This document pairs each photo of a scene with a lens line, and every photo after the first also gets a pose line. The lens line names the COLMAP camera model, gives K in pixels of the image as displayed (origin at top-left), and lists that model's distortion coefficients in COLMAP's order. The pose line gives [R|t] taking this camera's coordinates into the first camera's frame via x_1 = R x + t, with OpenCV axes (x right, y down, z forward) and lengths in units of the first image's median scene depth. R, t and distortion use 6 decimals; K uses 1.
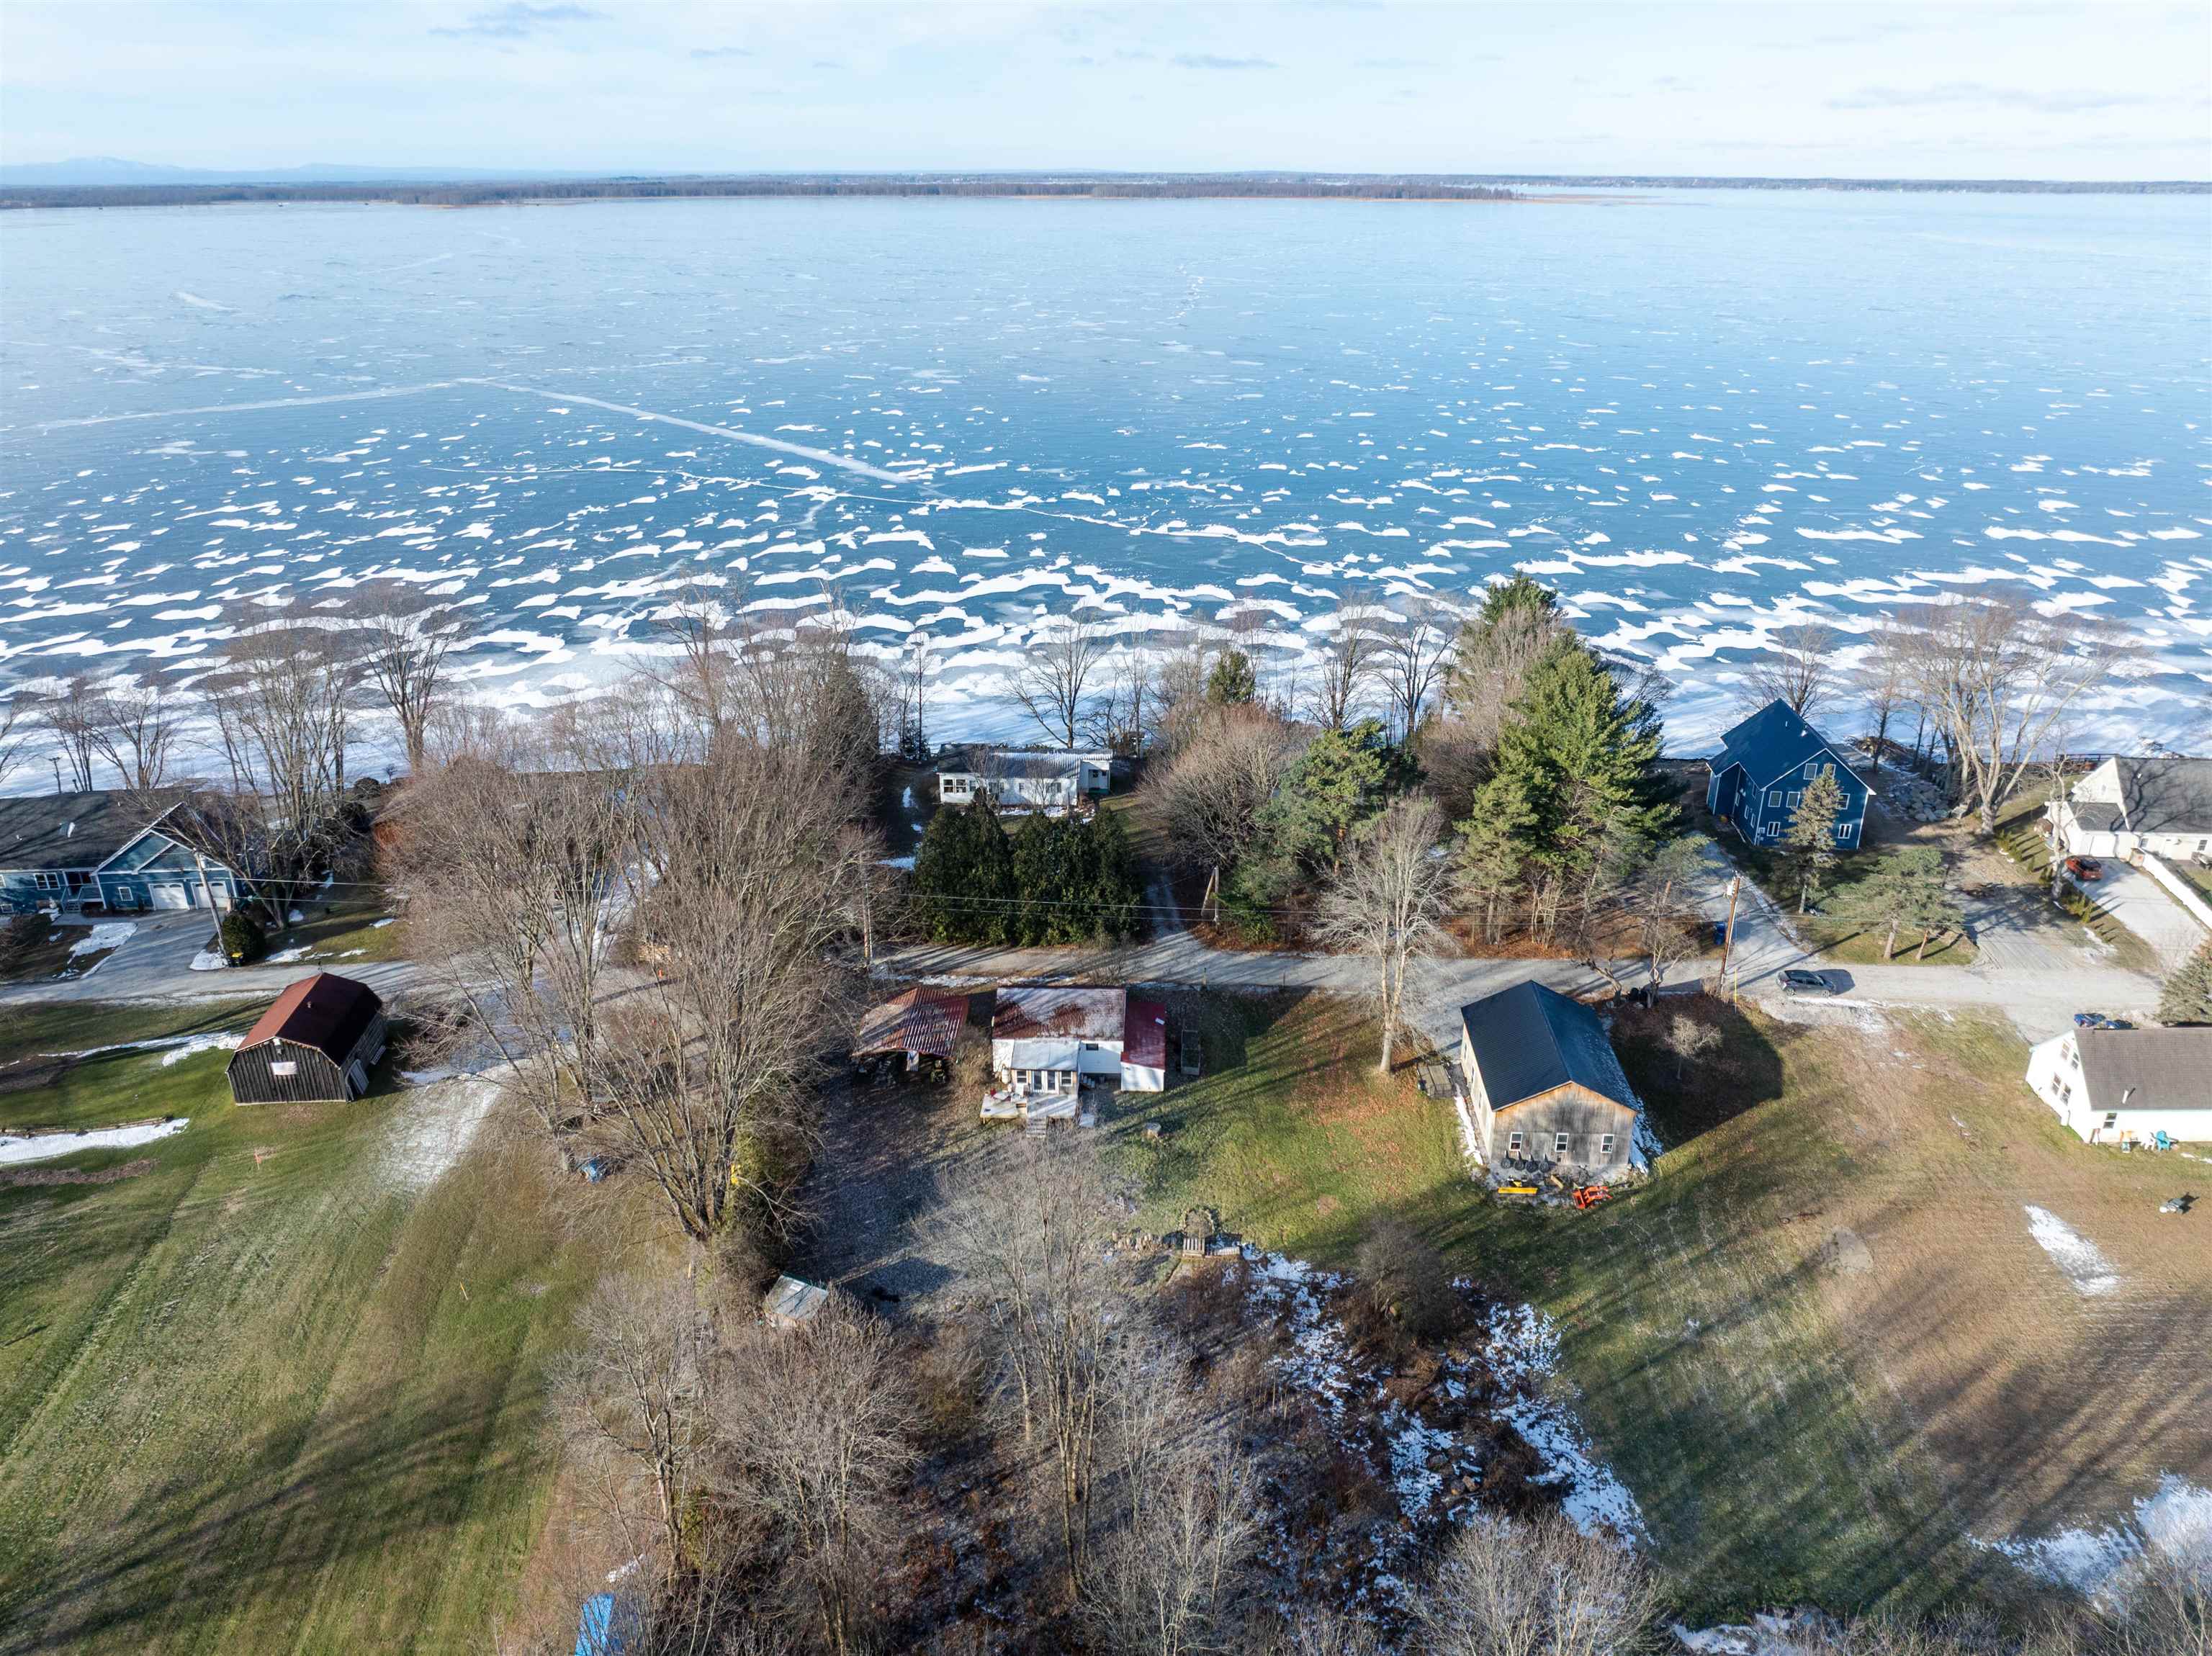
lens RADIAL K [[1552.3, 0, 1106.4], [0, 1552.3, 821.8], [0, 0, 1]] dist [-0.019961, -0.025718]
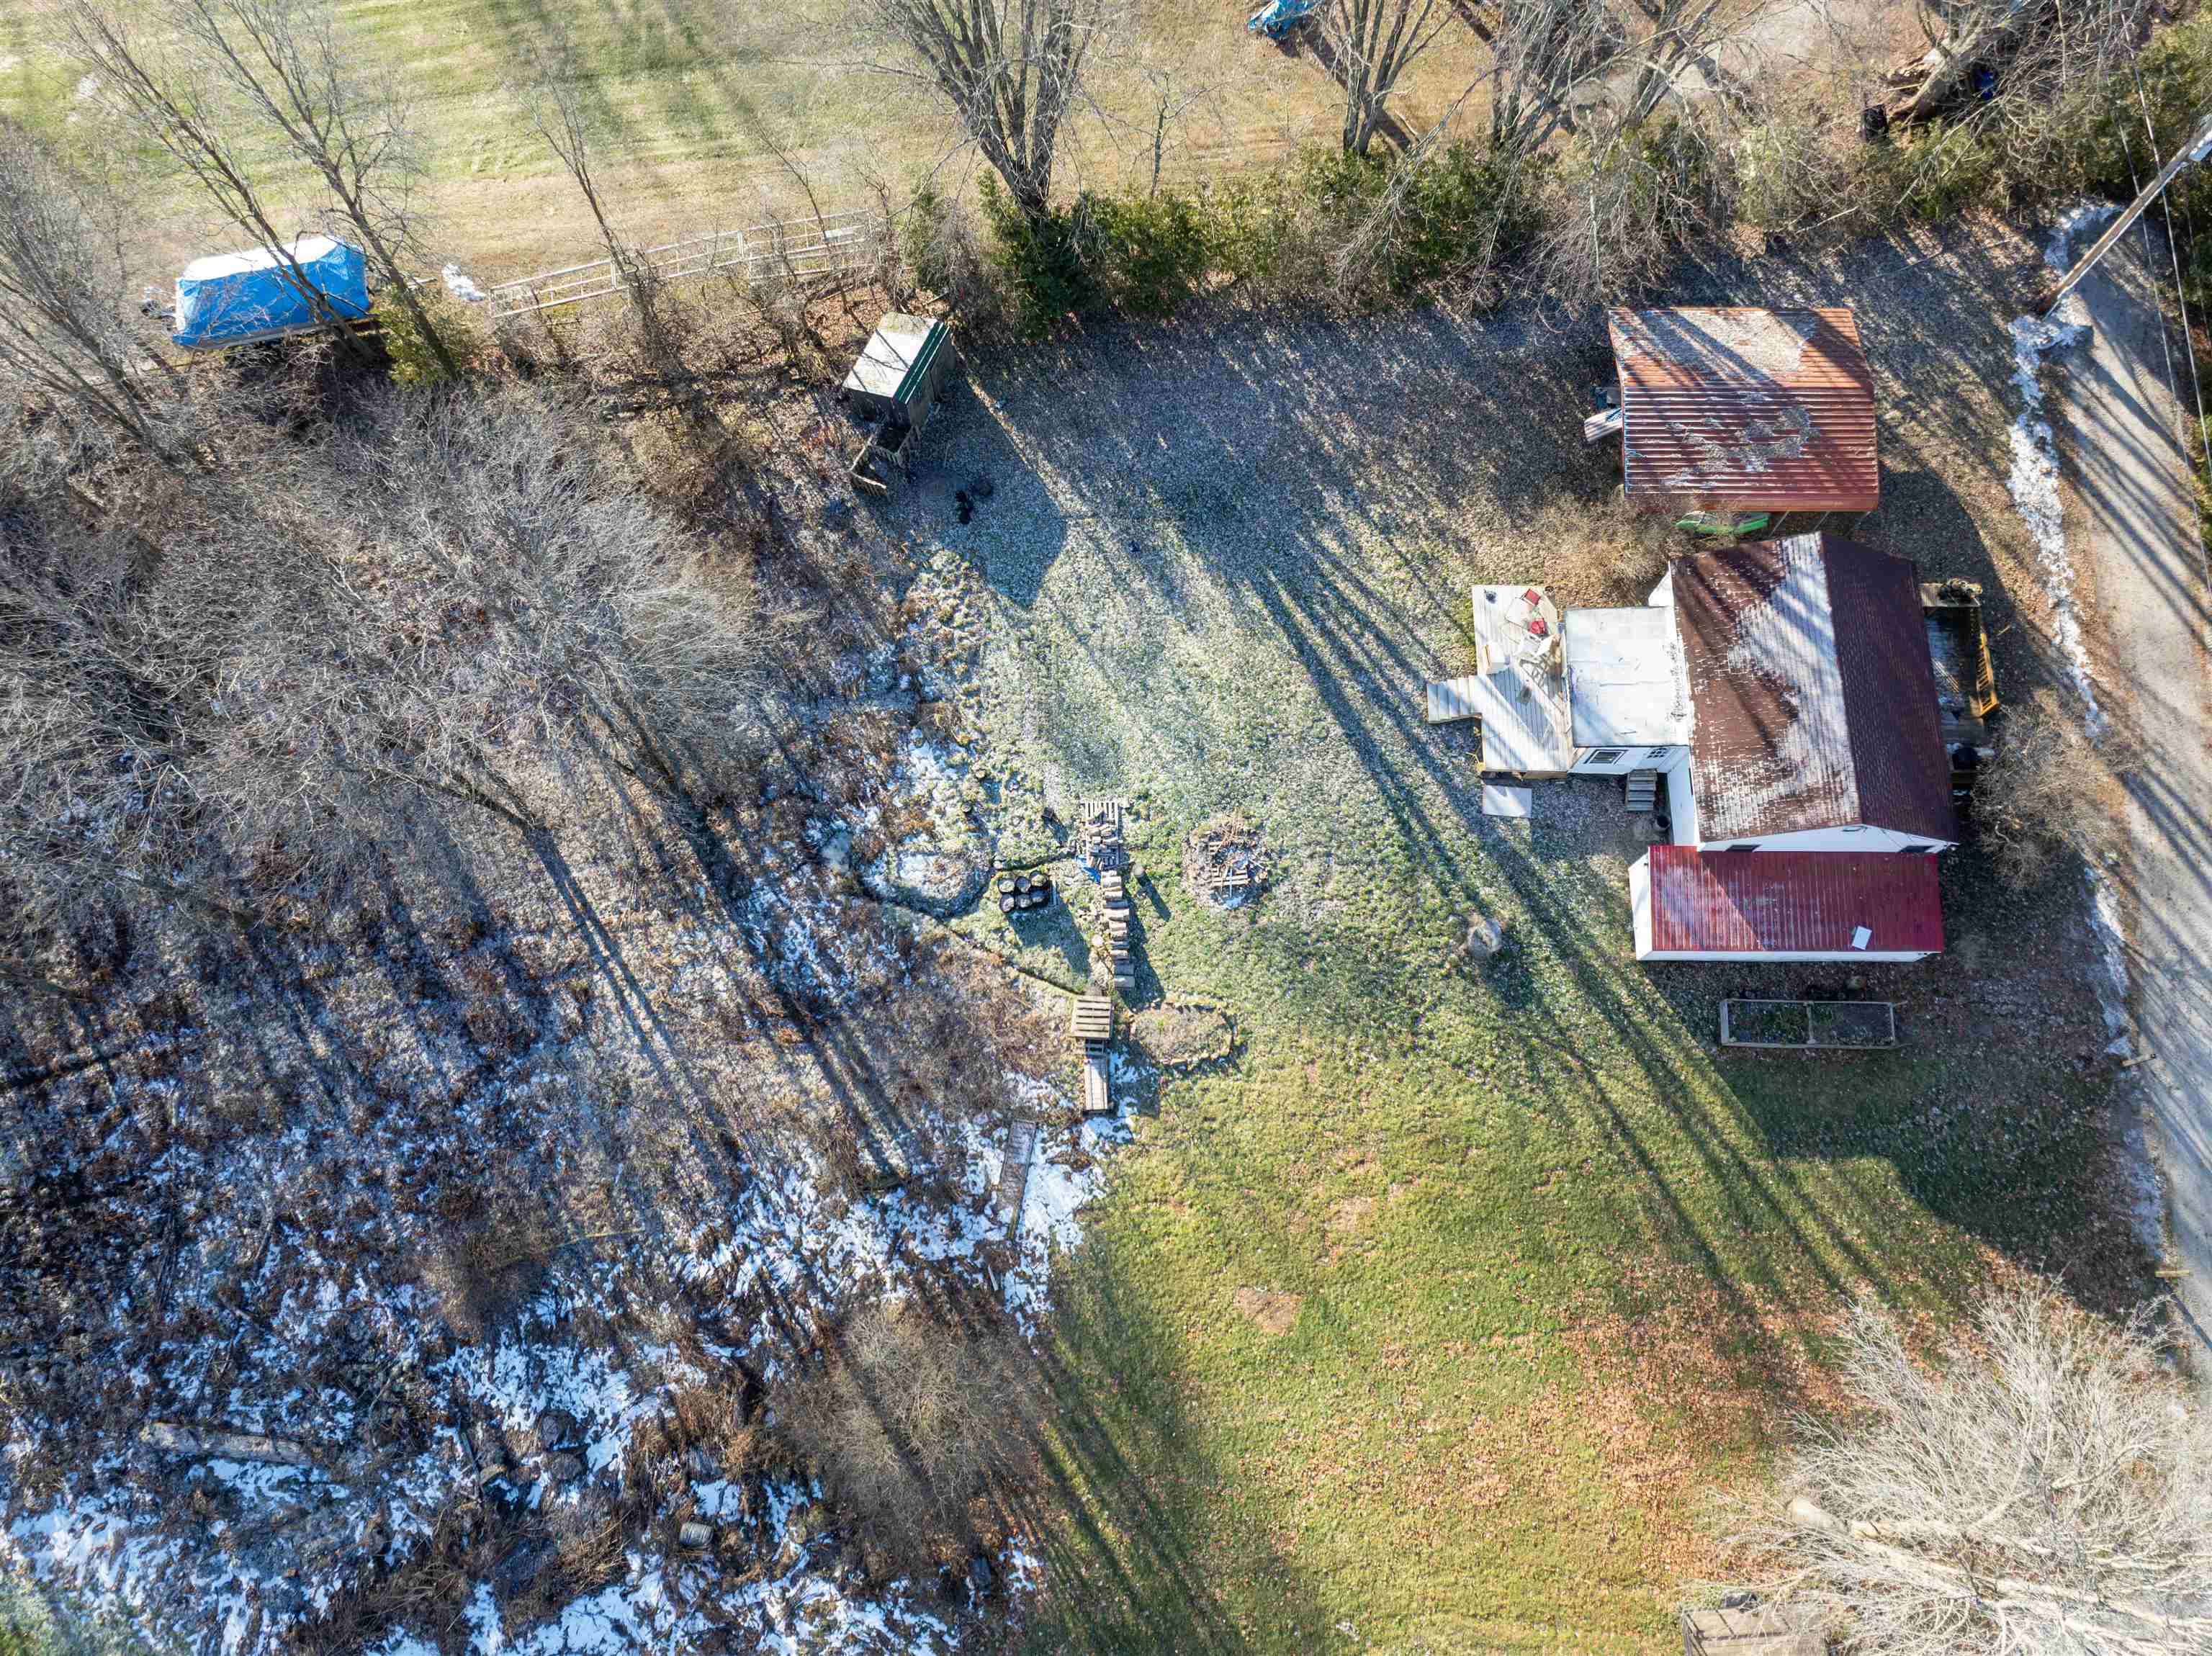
lens RADIAL K [[1552.3, 0, 1106.4], [0, 1552.3, 821.8], [0, 0, 1]] dist [-0.019961, -0.025718]
pose [[0.025330, 0.956147, -0.291790, 0.053625], [-0.383914, 0.278806, 0.880271, -0.072701], [0.923021, 0.089725, 0.374140, 0.300261]]
